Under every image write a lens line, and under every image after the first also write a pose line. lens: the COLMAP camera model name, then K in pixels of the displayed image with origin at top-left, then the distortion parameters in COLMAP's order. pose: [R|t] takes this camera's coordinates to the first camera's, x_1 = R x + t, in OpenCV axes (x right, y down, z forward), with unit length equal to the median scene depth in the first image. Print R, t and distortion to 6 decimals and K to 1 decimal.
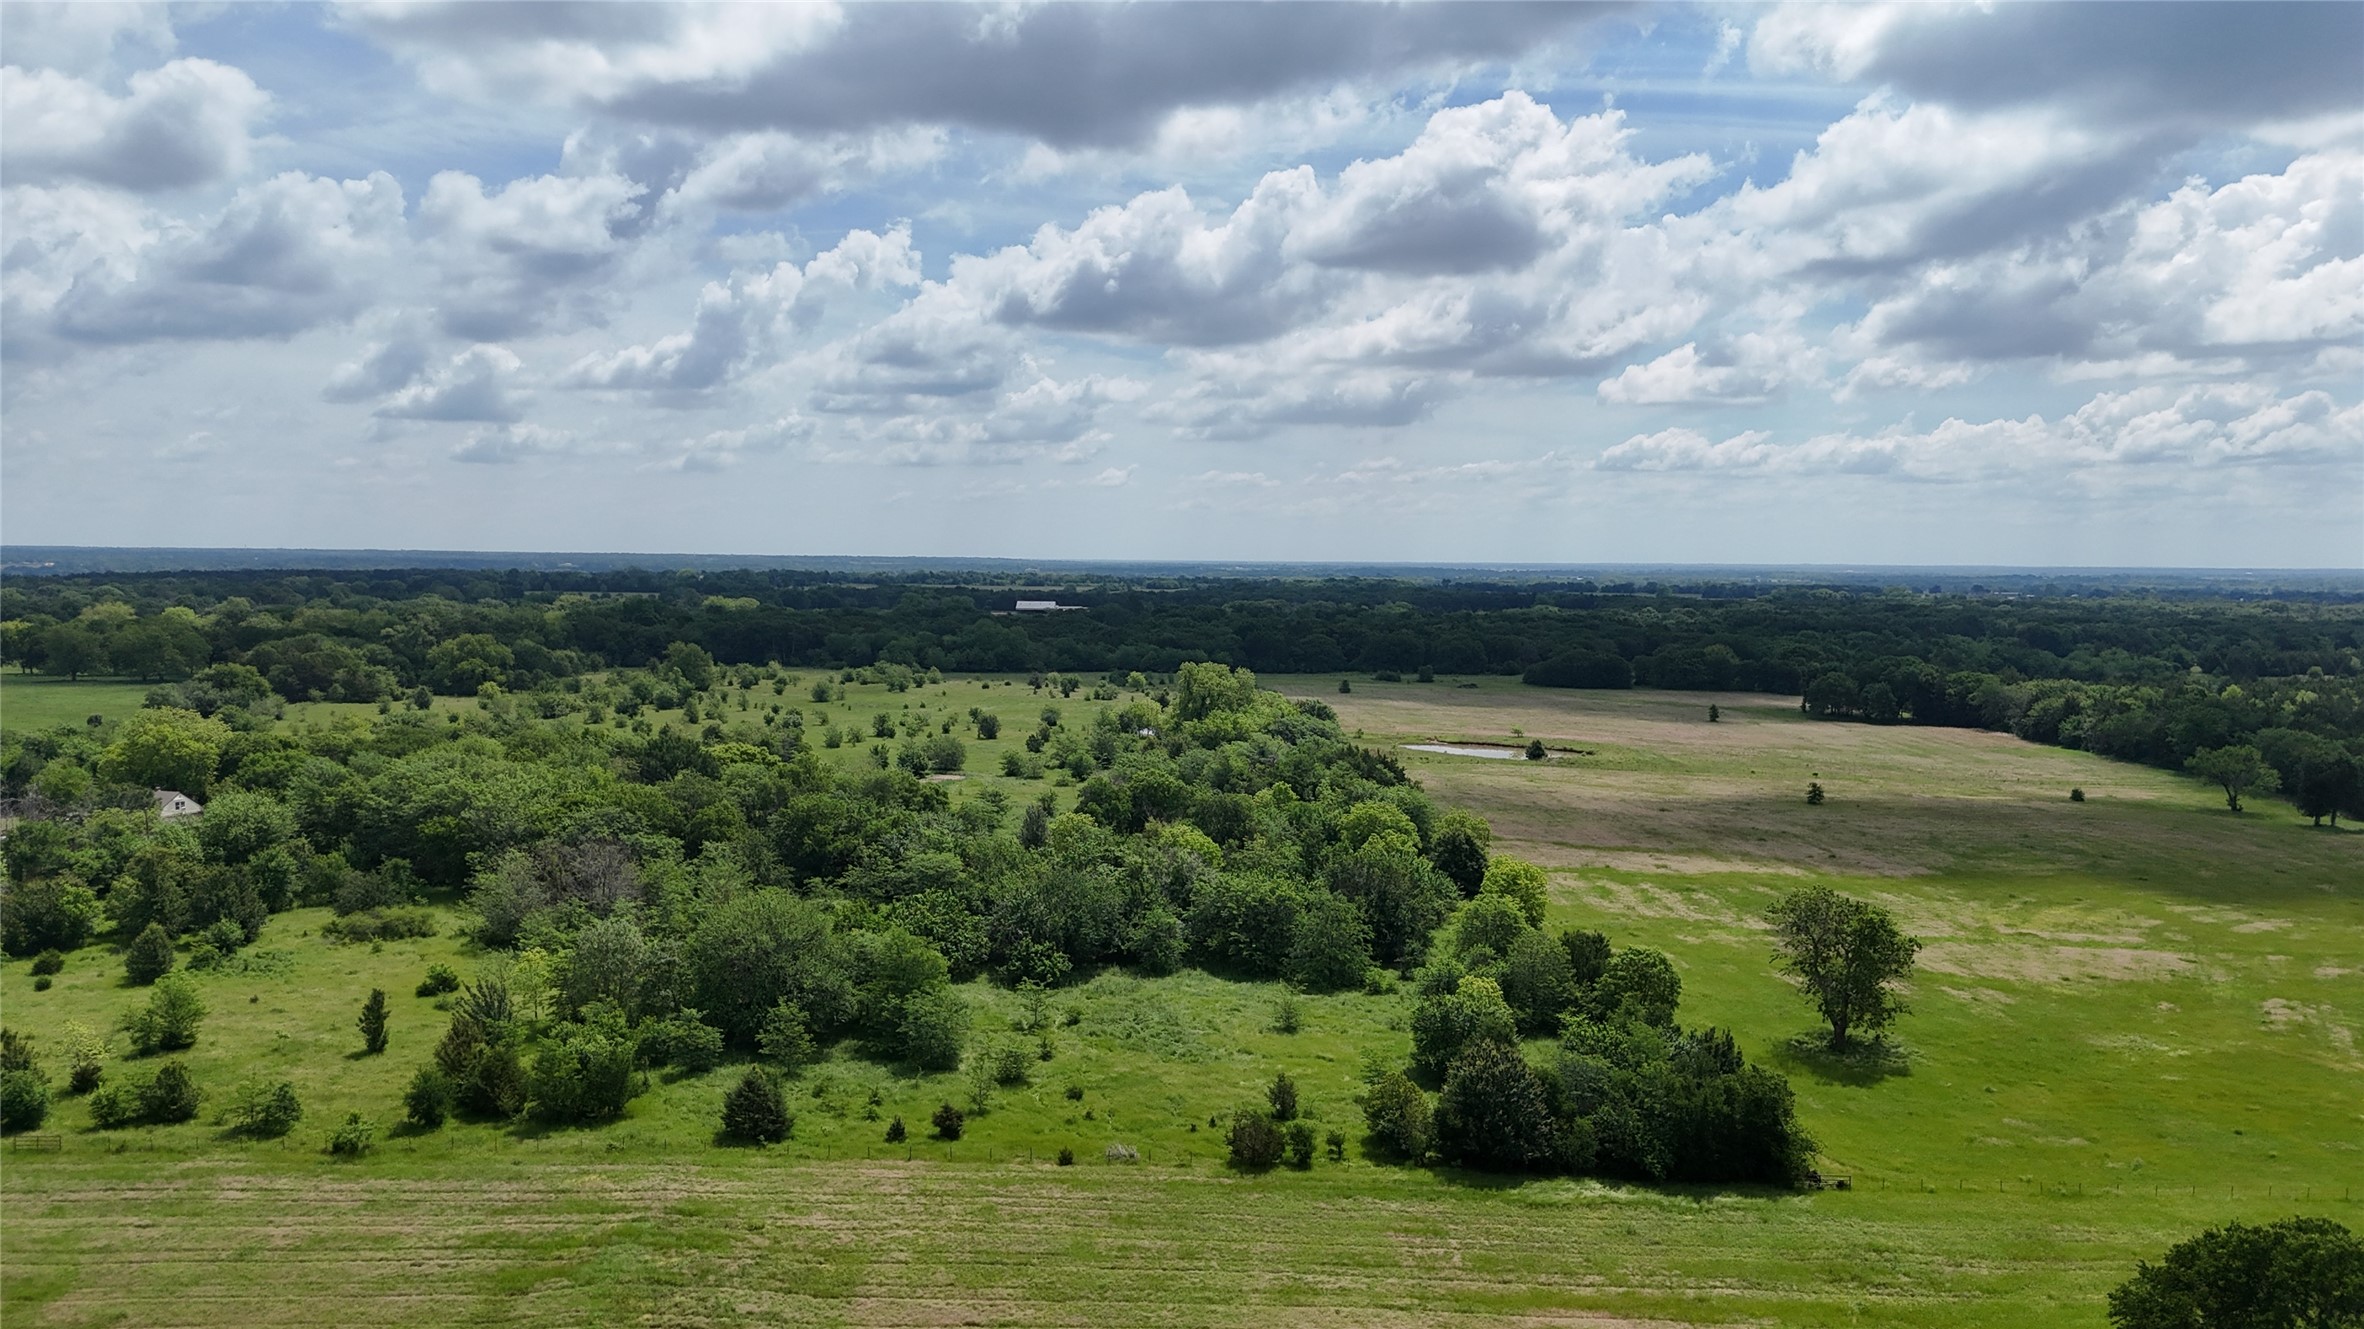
lens RADIAL K [[1735.1, 0, 1179.8], [0, 1735.1, 666.1], [0, 0, 1]] dist [0.070961, -0.066361]
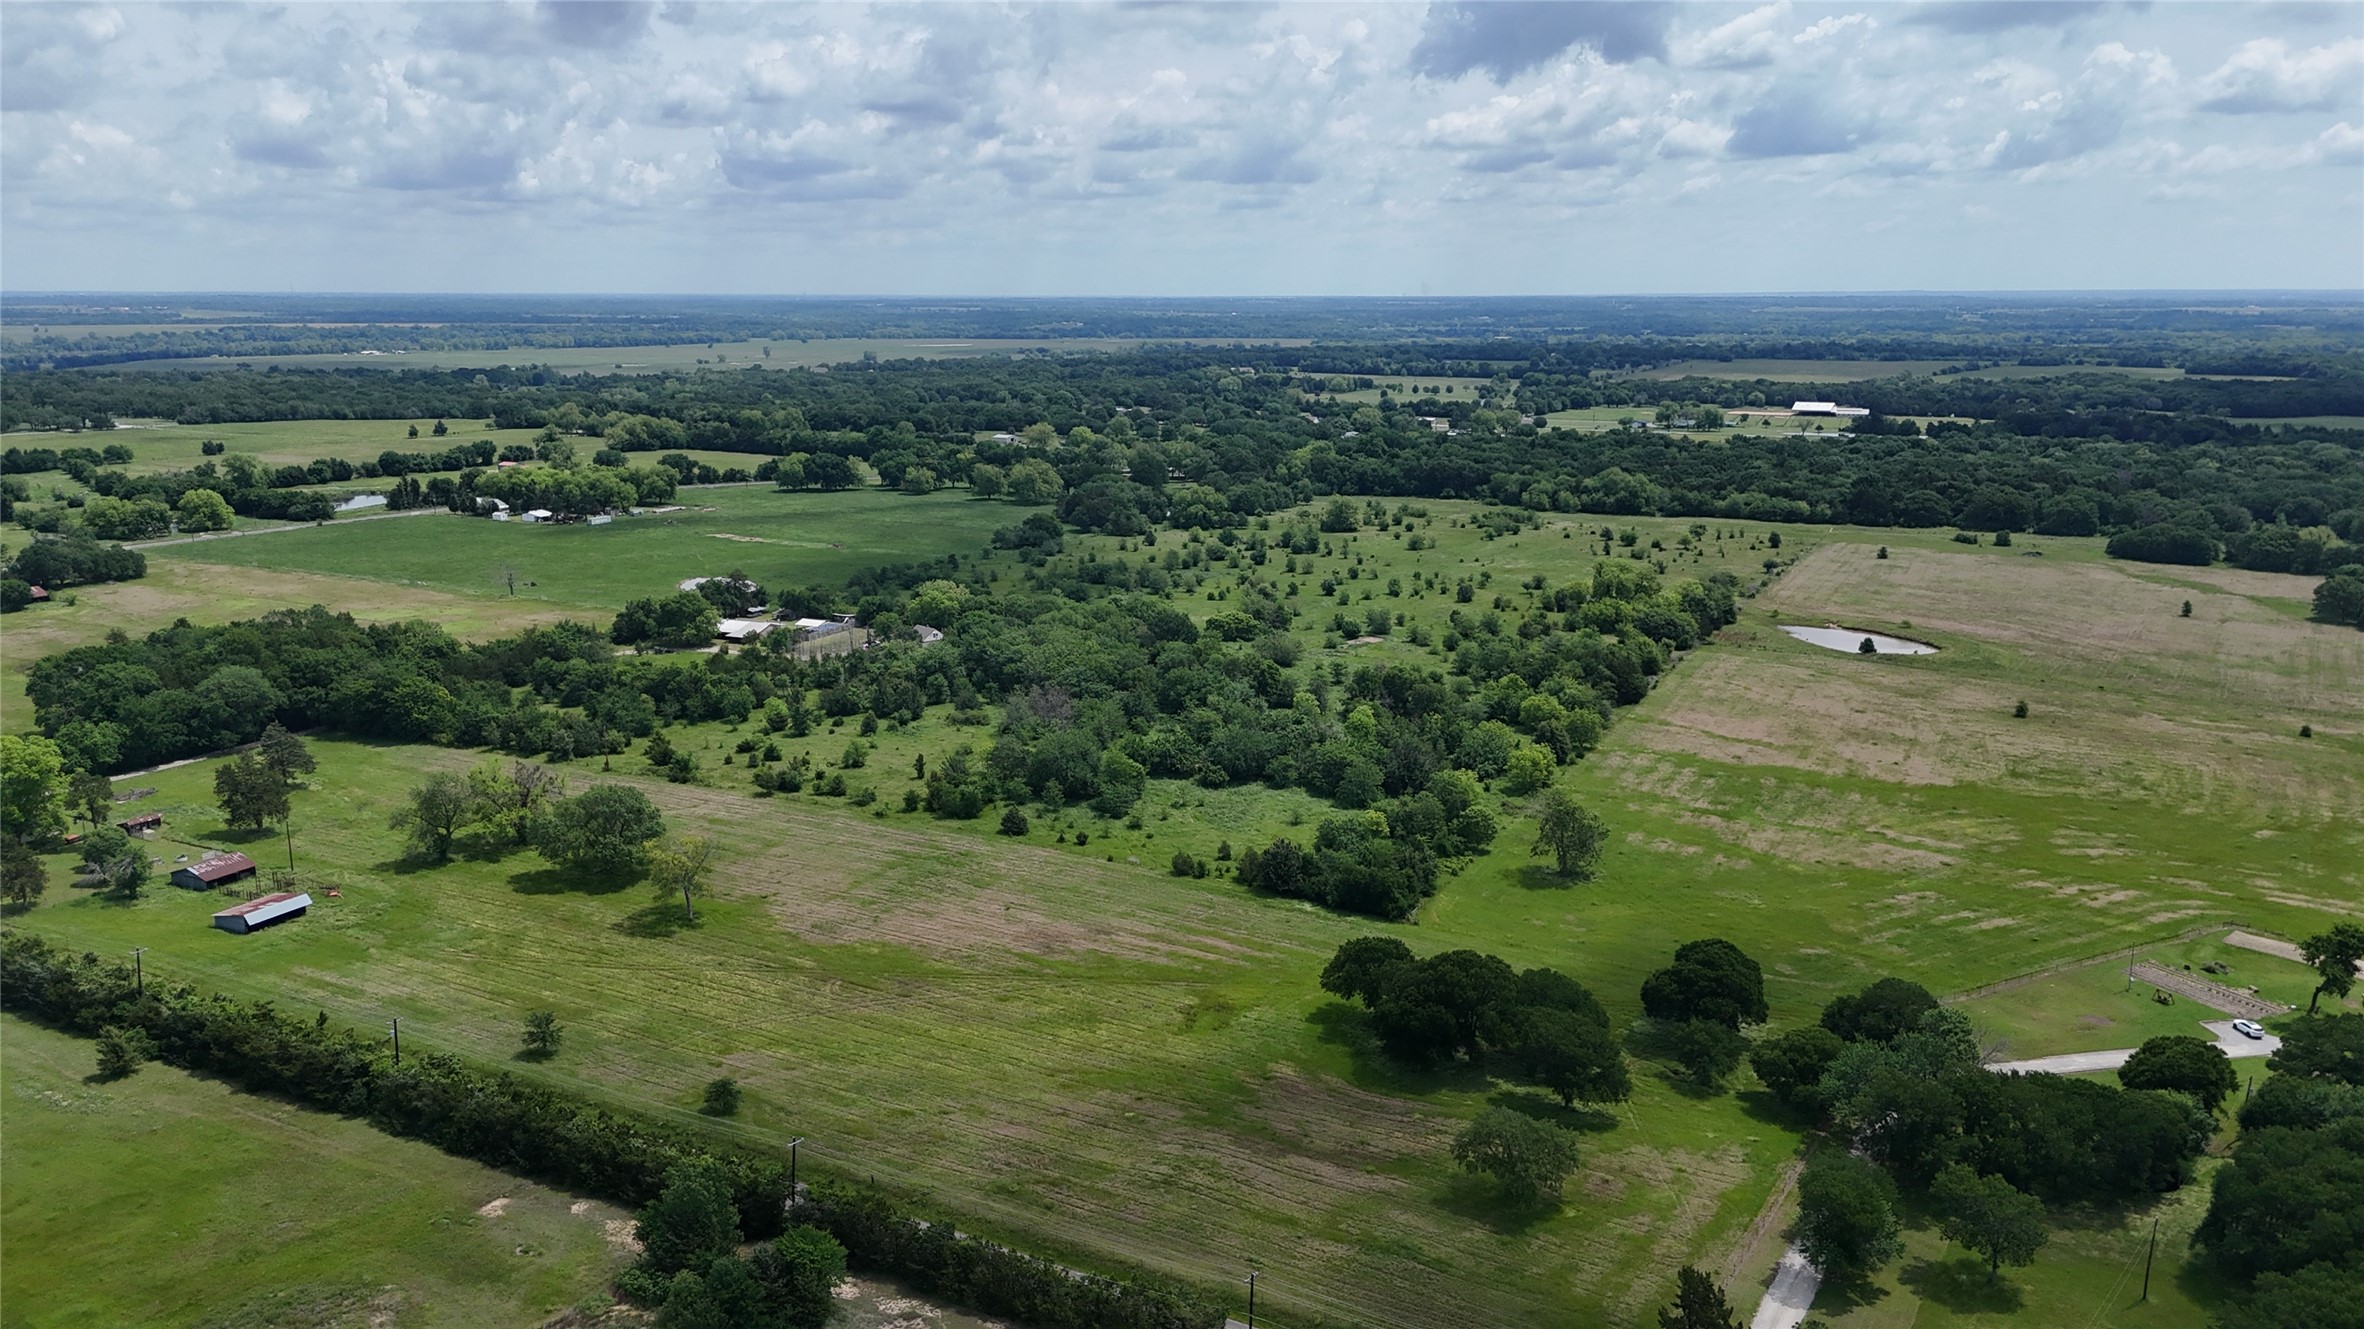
lens RADIAL K [[1735.1, 0, 1169.6], [0, 1735.1, 648.3], [0, 0, 1]] dist [0.070961, -0.066361]
pose [[0.864243, 0.089476, -0.495054, 0.326318], [-0.020008, 0.989391, 0.143893, -0.100205], [0.502677, -0.114453, 0.856865, -0.279550]]
